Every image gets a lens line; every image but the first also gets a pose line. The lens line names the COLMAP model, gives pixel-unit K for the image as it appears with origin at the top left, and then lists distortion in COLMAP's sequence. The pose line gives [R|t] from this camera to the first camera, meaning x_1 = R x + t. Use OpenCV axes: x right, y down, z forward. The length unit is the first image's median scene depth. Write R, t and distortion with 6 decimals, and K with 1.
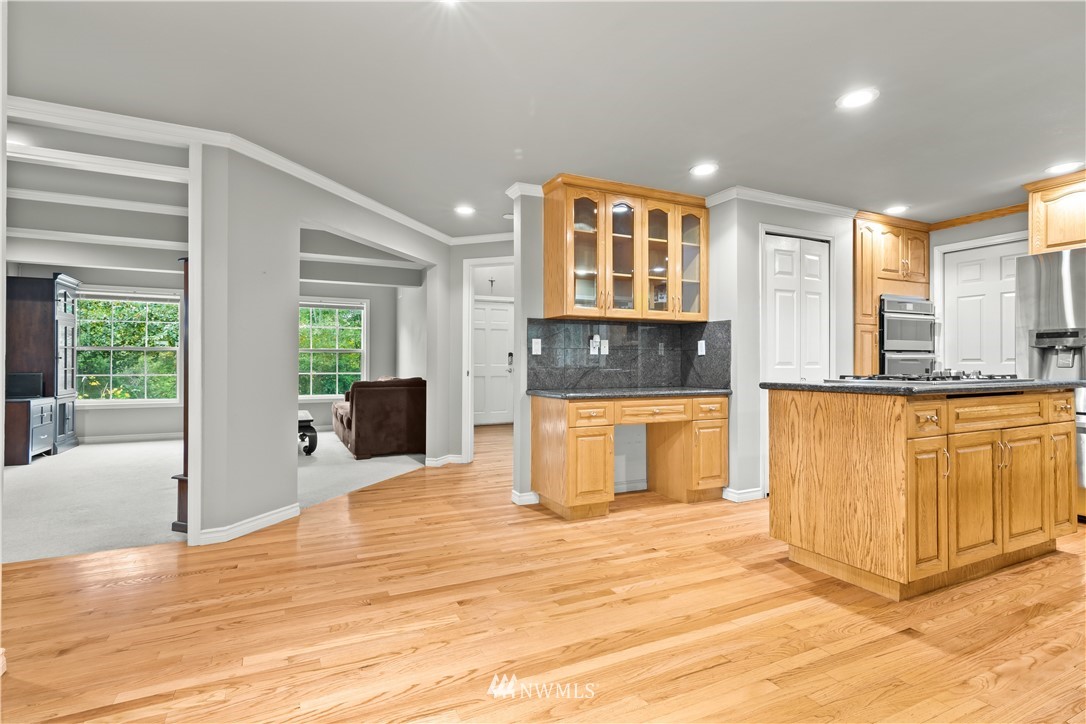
lens RADIAL K [[521.0, 0, 543.9], [0, 521.0, 365.1], [0, 0, 1]] dist [0.001674, 0.001736]
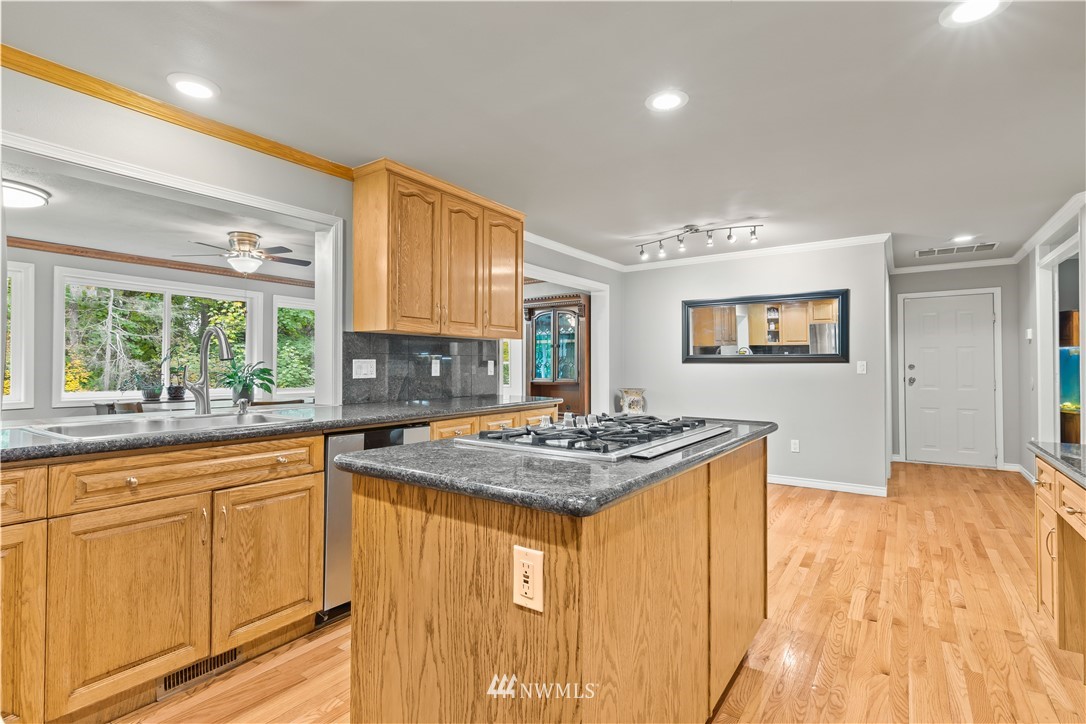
lens RADIAL K [[521.0, 0, 537.0], [0, 521.0, 360.9], [0, 0, 1]] dist [0.001674, 0.001736]
pose [[-0.879481, -0.005141, -0.475906, 1.103540], [0.000456, 0.999932, -0.011644, -0.053023], [0.475934, -0.010458, -0.879419, 1.511579]]
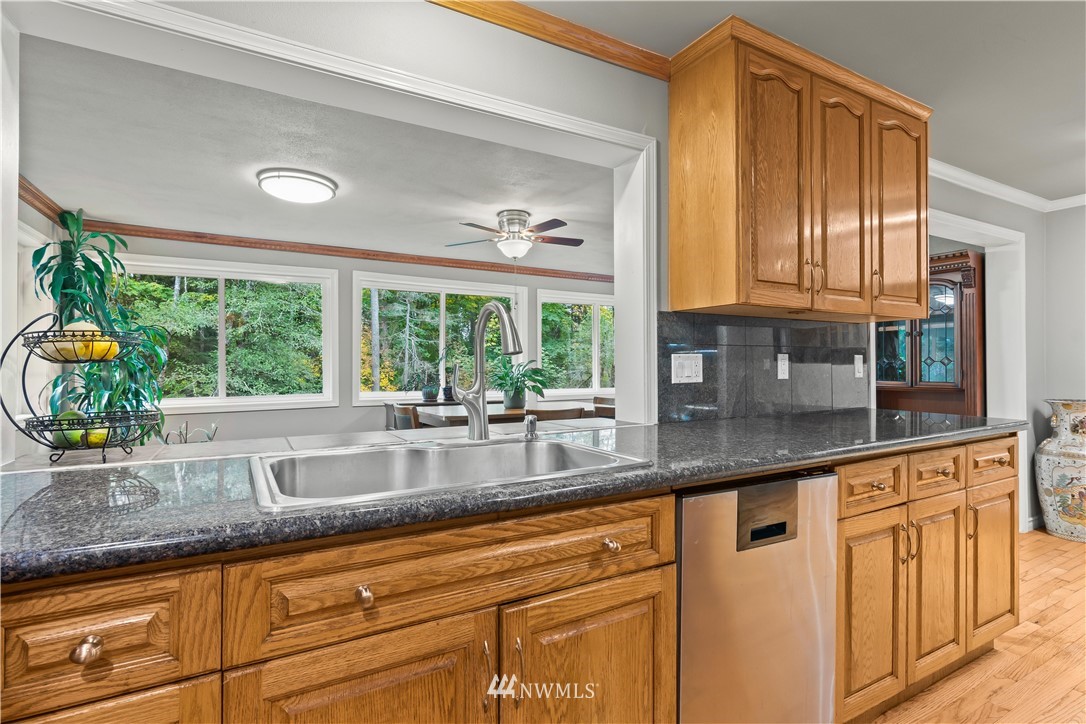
lens RADIAL K [[521.0, 0, 540.1], [0, 521.0, 360.0], [0, 0, 1]] dist [0.001674, 0.001736]
pose [[-0.998438, 0.004292, -0.055697, 1.142494], [0.005035, 0.999900, -0.013205, -0.052280], [0.055635, -0.013464, -0.998360, 1.064125]]
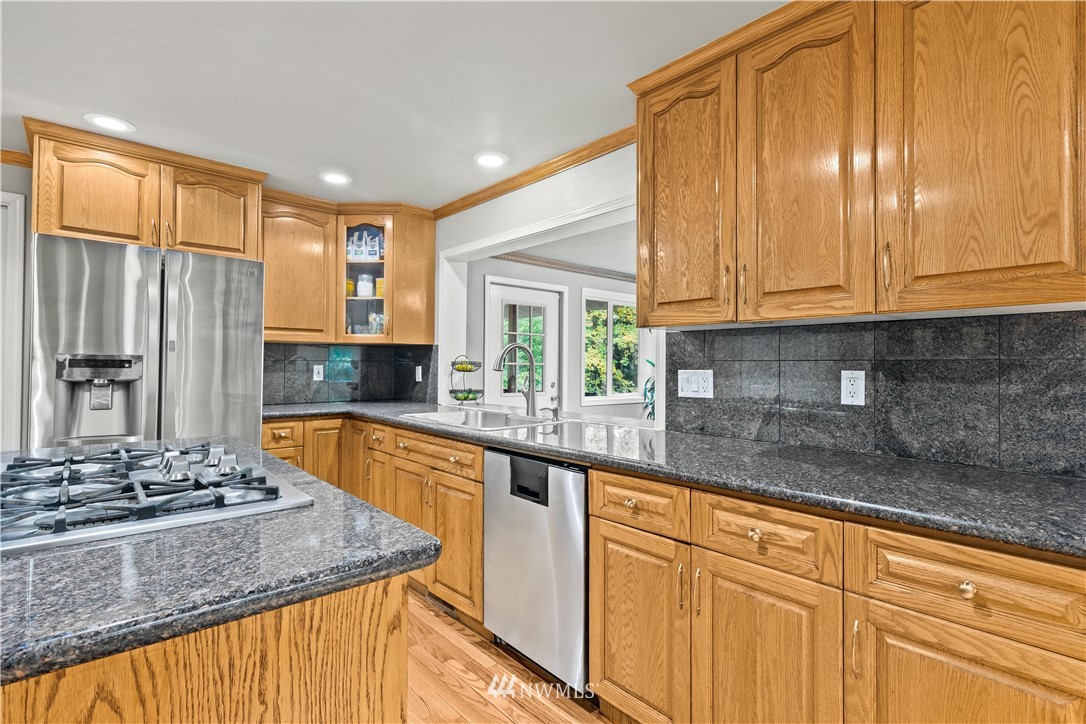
lens RADIAL K [[521.0, 0, 532.2], [0, 521.0, 362.7], [0, 0, 1]] dist [0.001674, 0.001736]
pose [[-0.260702, 0.006854, 0.965395, 0.215380], [-0.010042, 0.999901, -0.009811, -0.070121], [-0.965367, -0.012252, -0.260607, 0.780213]]
